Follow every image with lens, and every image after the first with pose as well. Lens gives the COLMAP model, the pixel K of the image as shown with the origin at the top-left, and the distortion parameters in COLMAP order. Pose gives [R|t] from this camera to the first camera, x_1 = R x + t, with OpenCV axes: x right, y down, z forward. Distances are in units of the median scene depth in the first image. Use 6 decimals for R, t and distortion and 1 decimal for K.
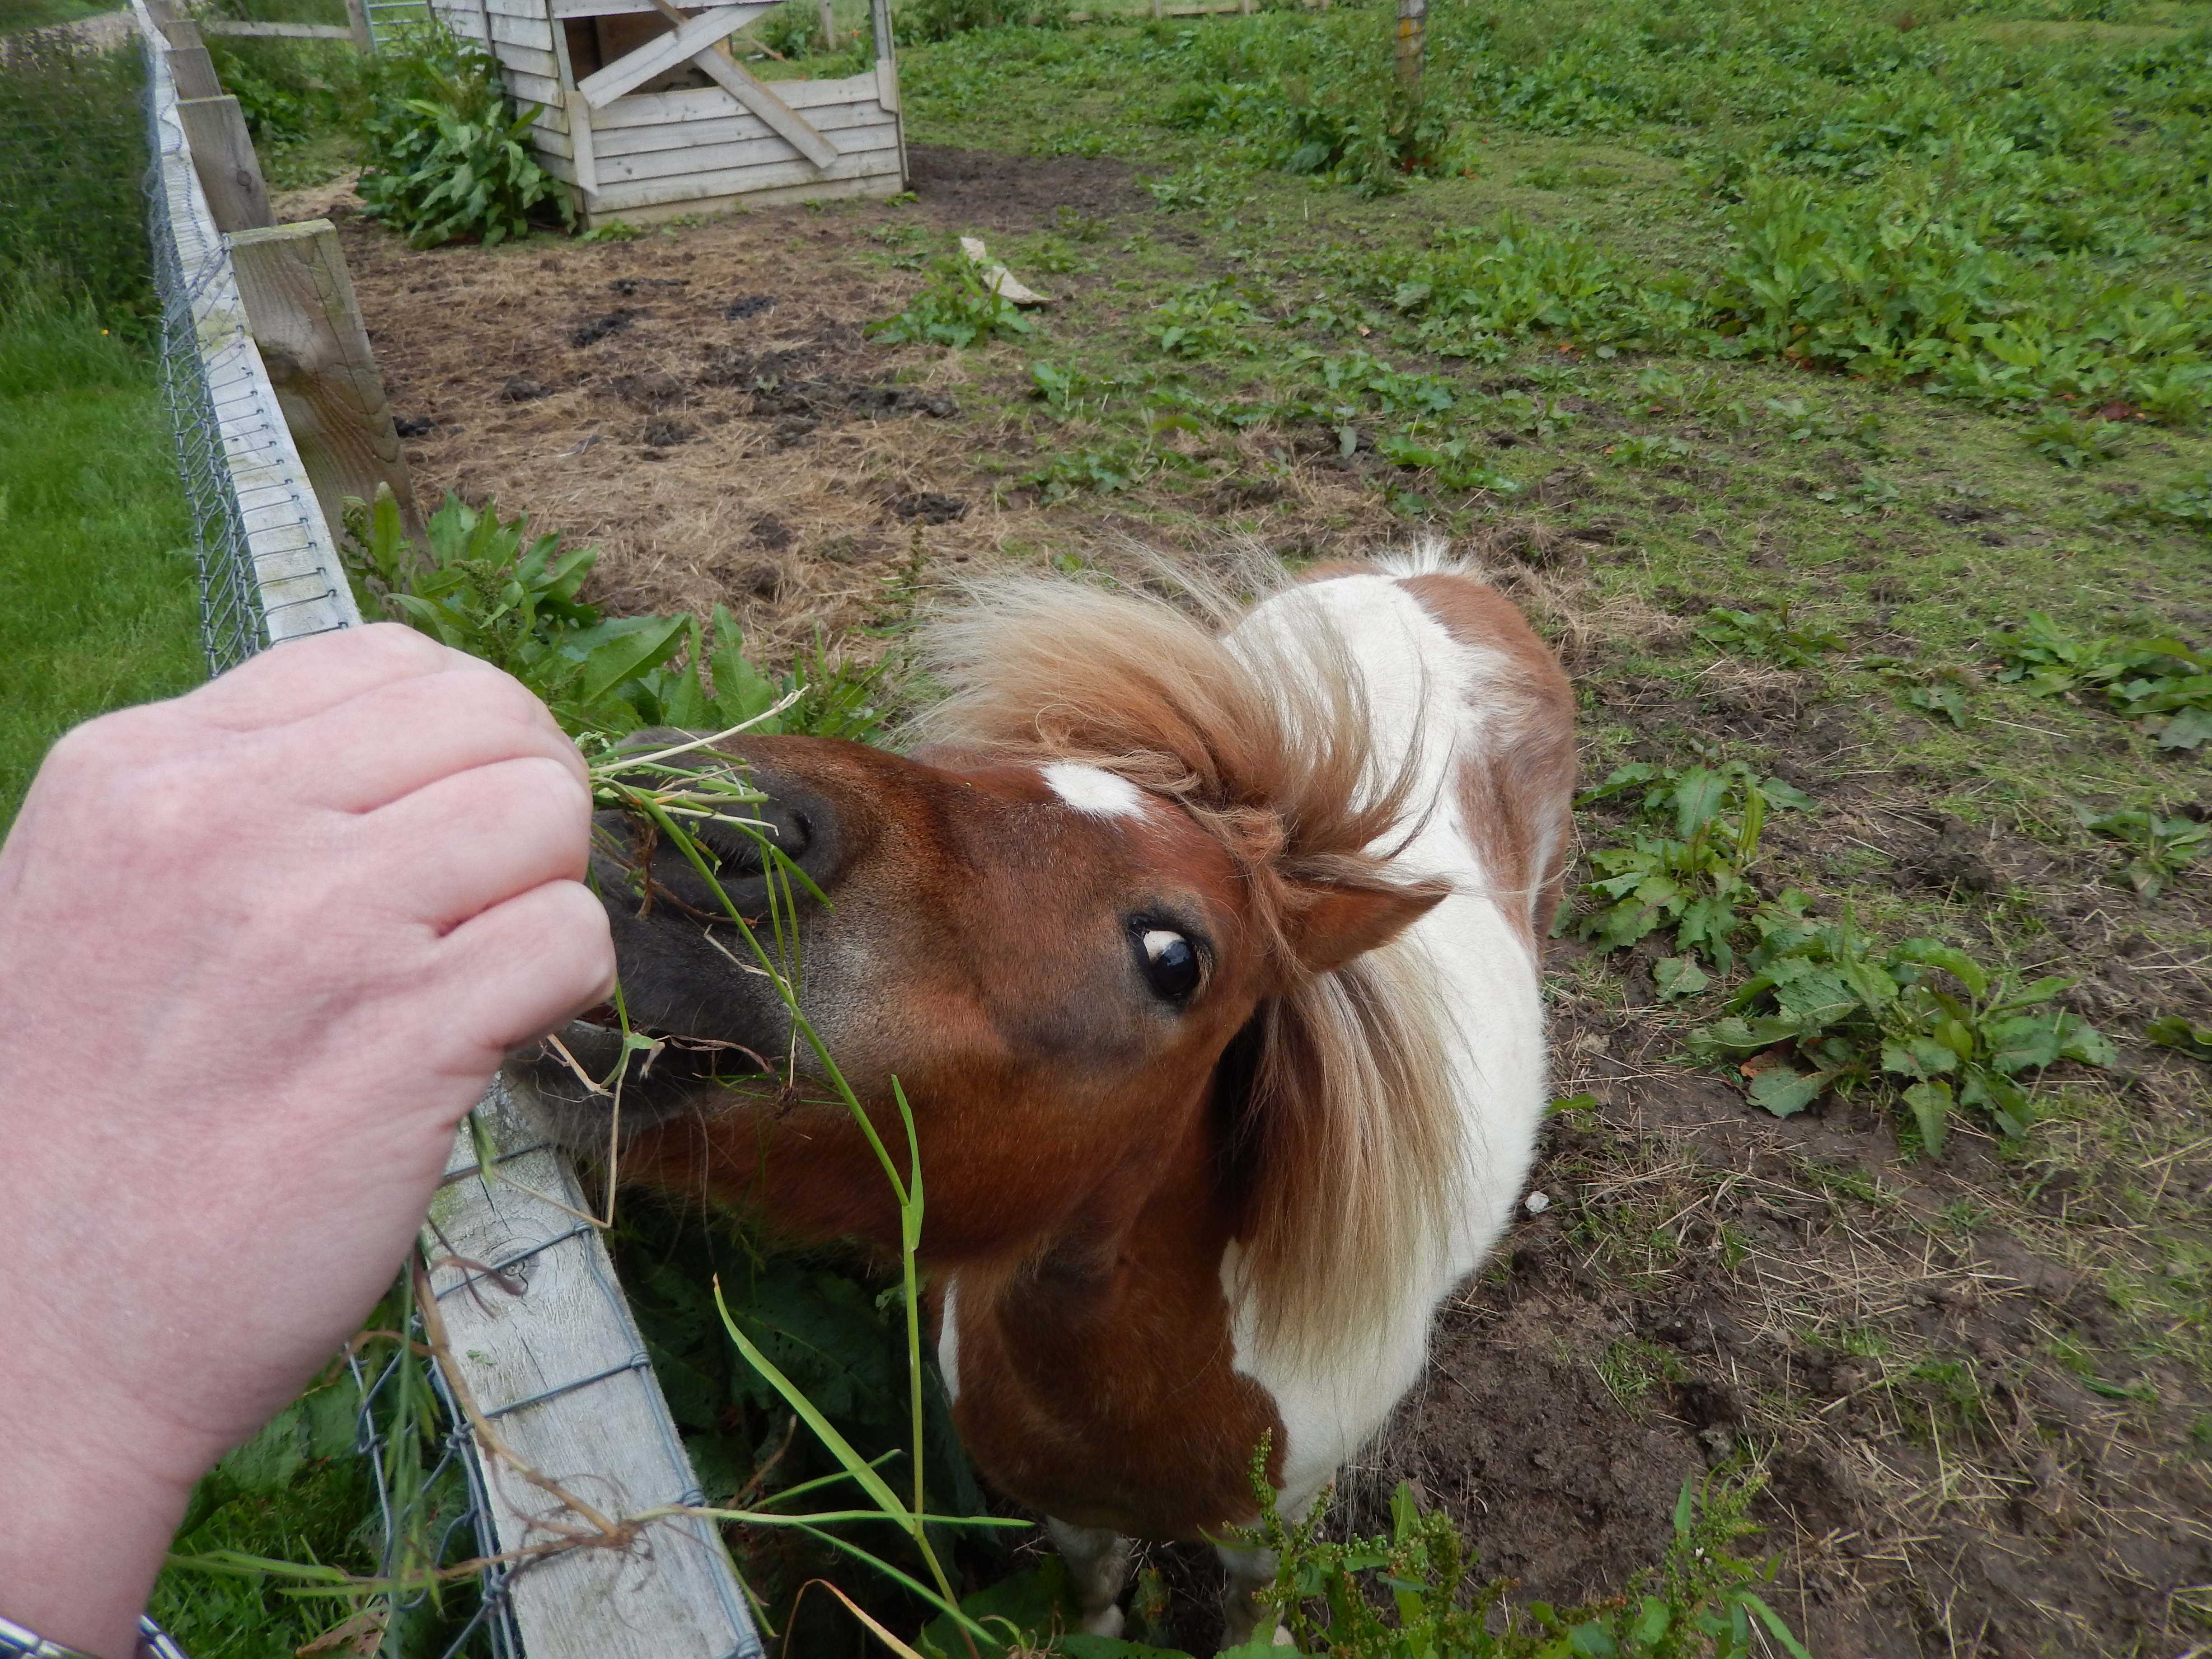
lens RADIAL K [[1632.9, 0, 1107.0], [0, 1632.9, 822.9], [0, 0, 1]] dist [-0.017060, -0.001950]
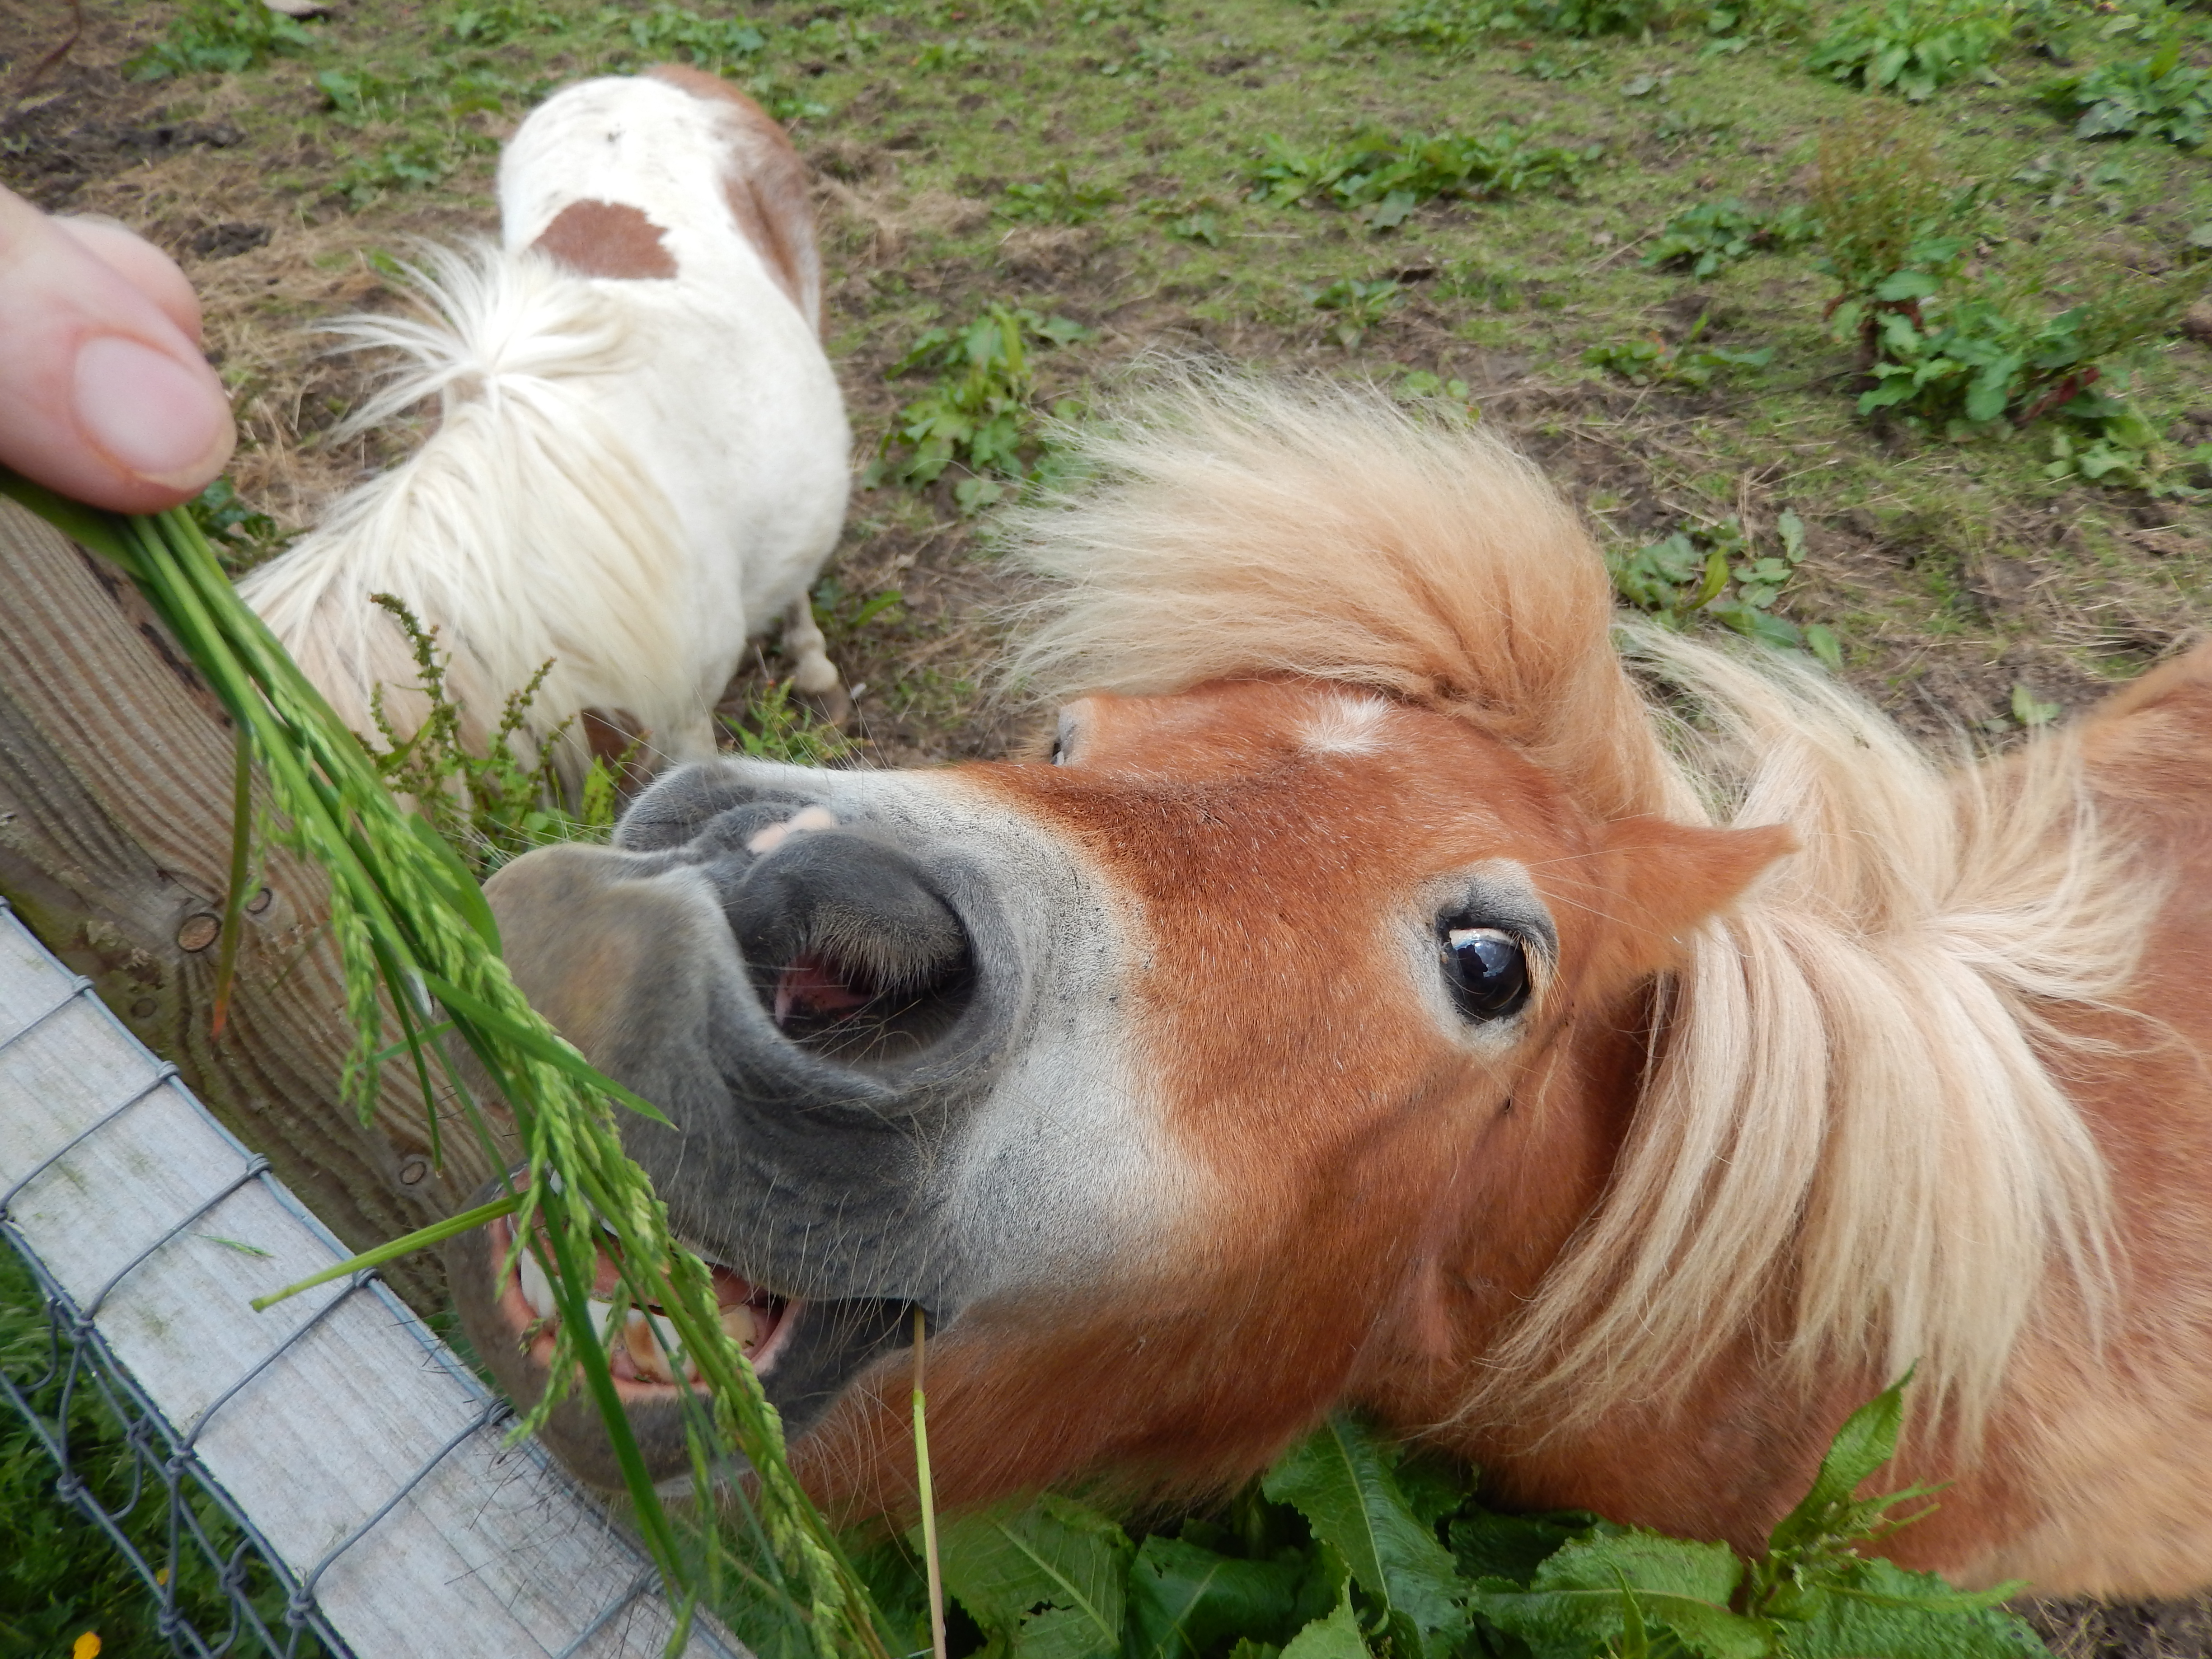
lens RADIAL K [[1595.5, 0, 1109.0], [0, 1595.5, 878.8], [0, 0, 1]] dist [-0.035193, 0.008928]
pose [[0.934510, -0.277430, 0.222990, 0.050900], [0.225455, 0.946153, 0.232303, 0.051443], [-0.275430, -0.166815, 0.946737, -0.063435]]
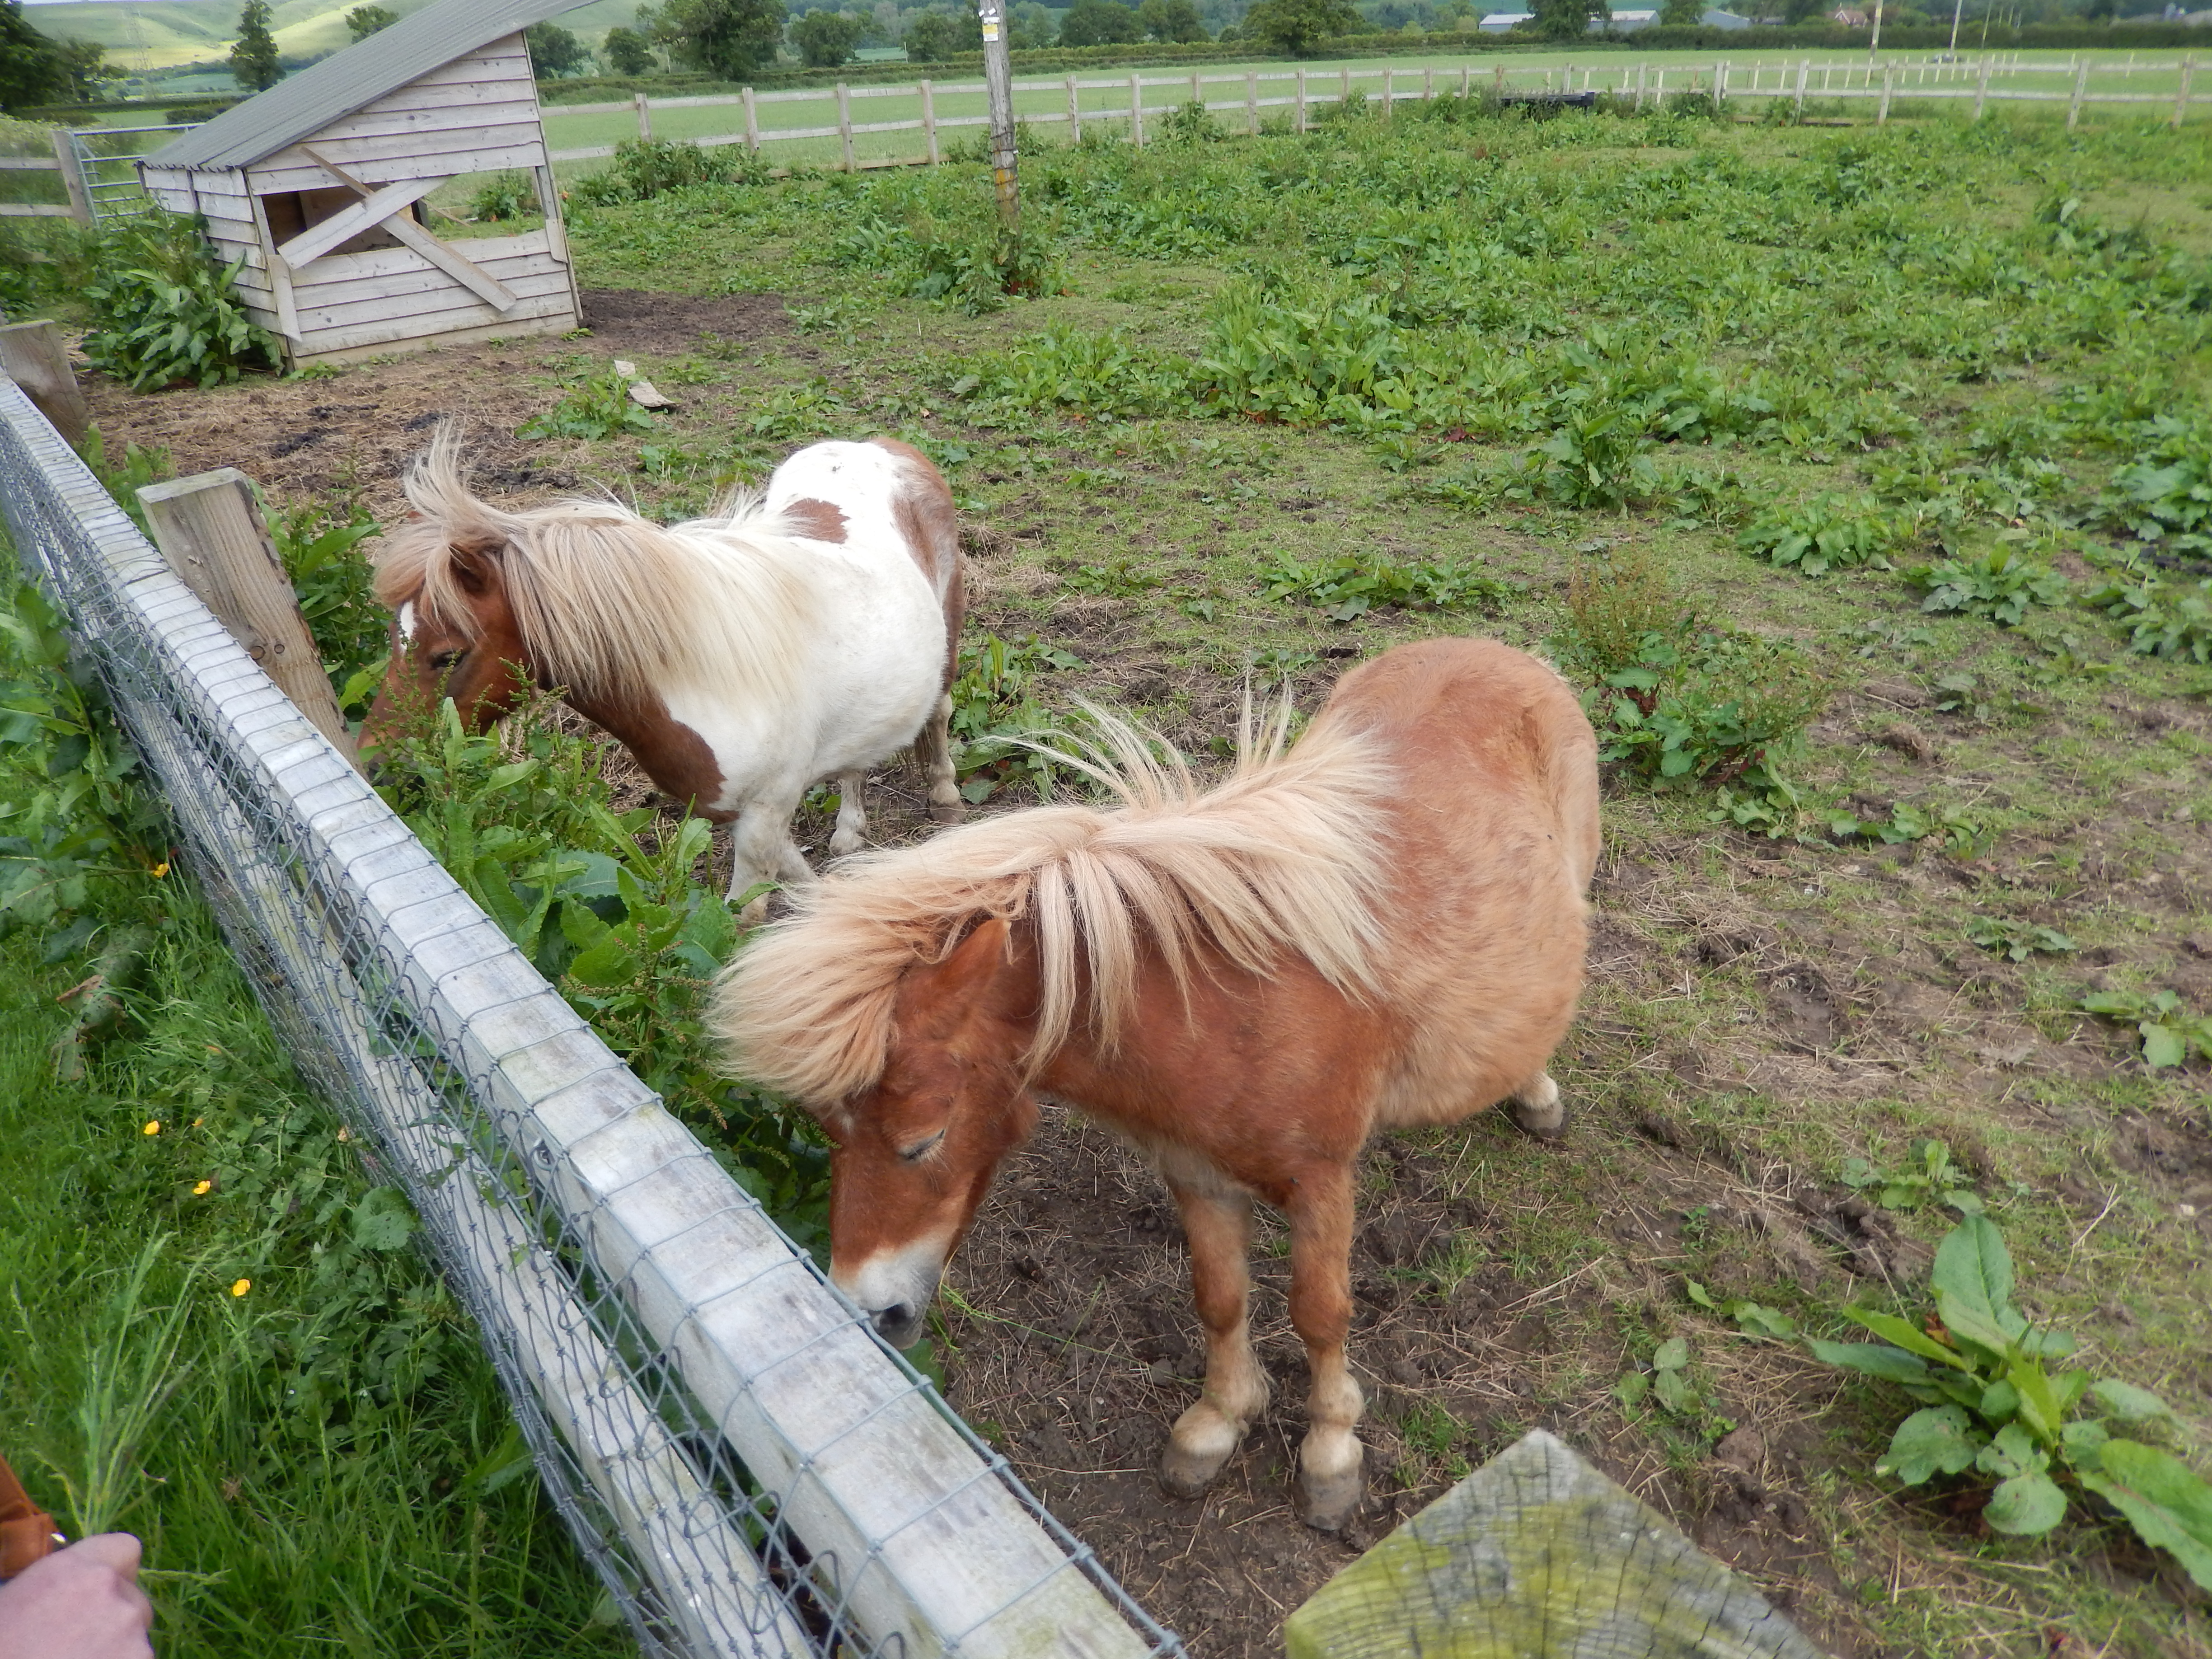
lens RADIAL K [[1632.7, 0, 1109.2], [0, 1632.7, 820.3], [0, 0, 1]] dist [-0.010857, -0.009562]
pose [[0.989347, -0.079278, 0.122092, 0.139065], [0.088461, 0.993495, -0.071714, 0.137455], [-0.115613, 0.081750, 0.989925, -0.292469]]
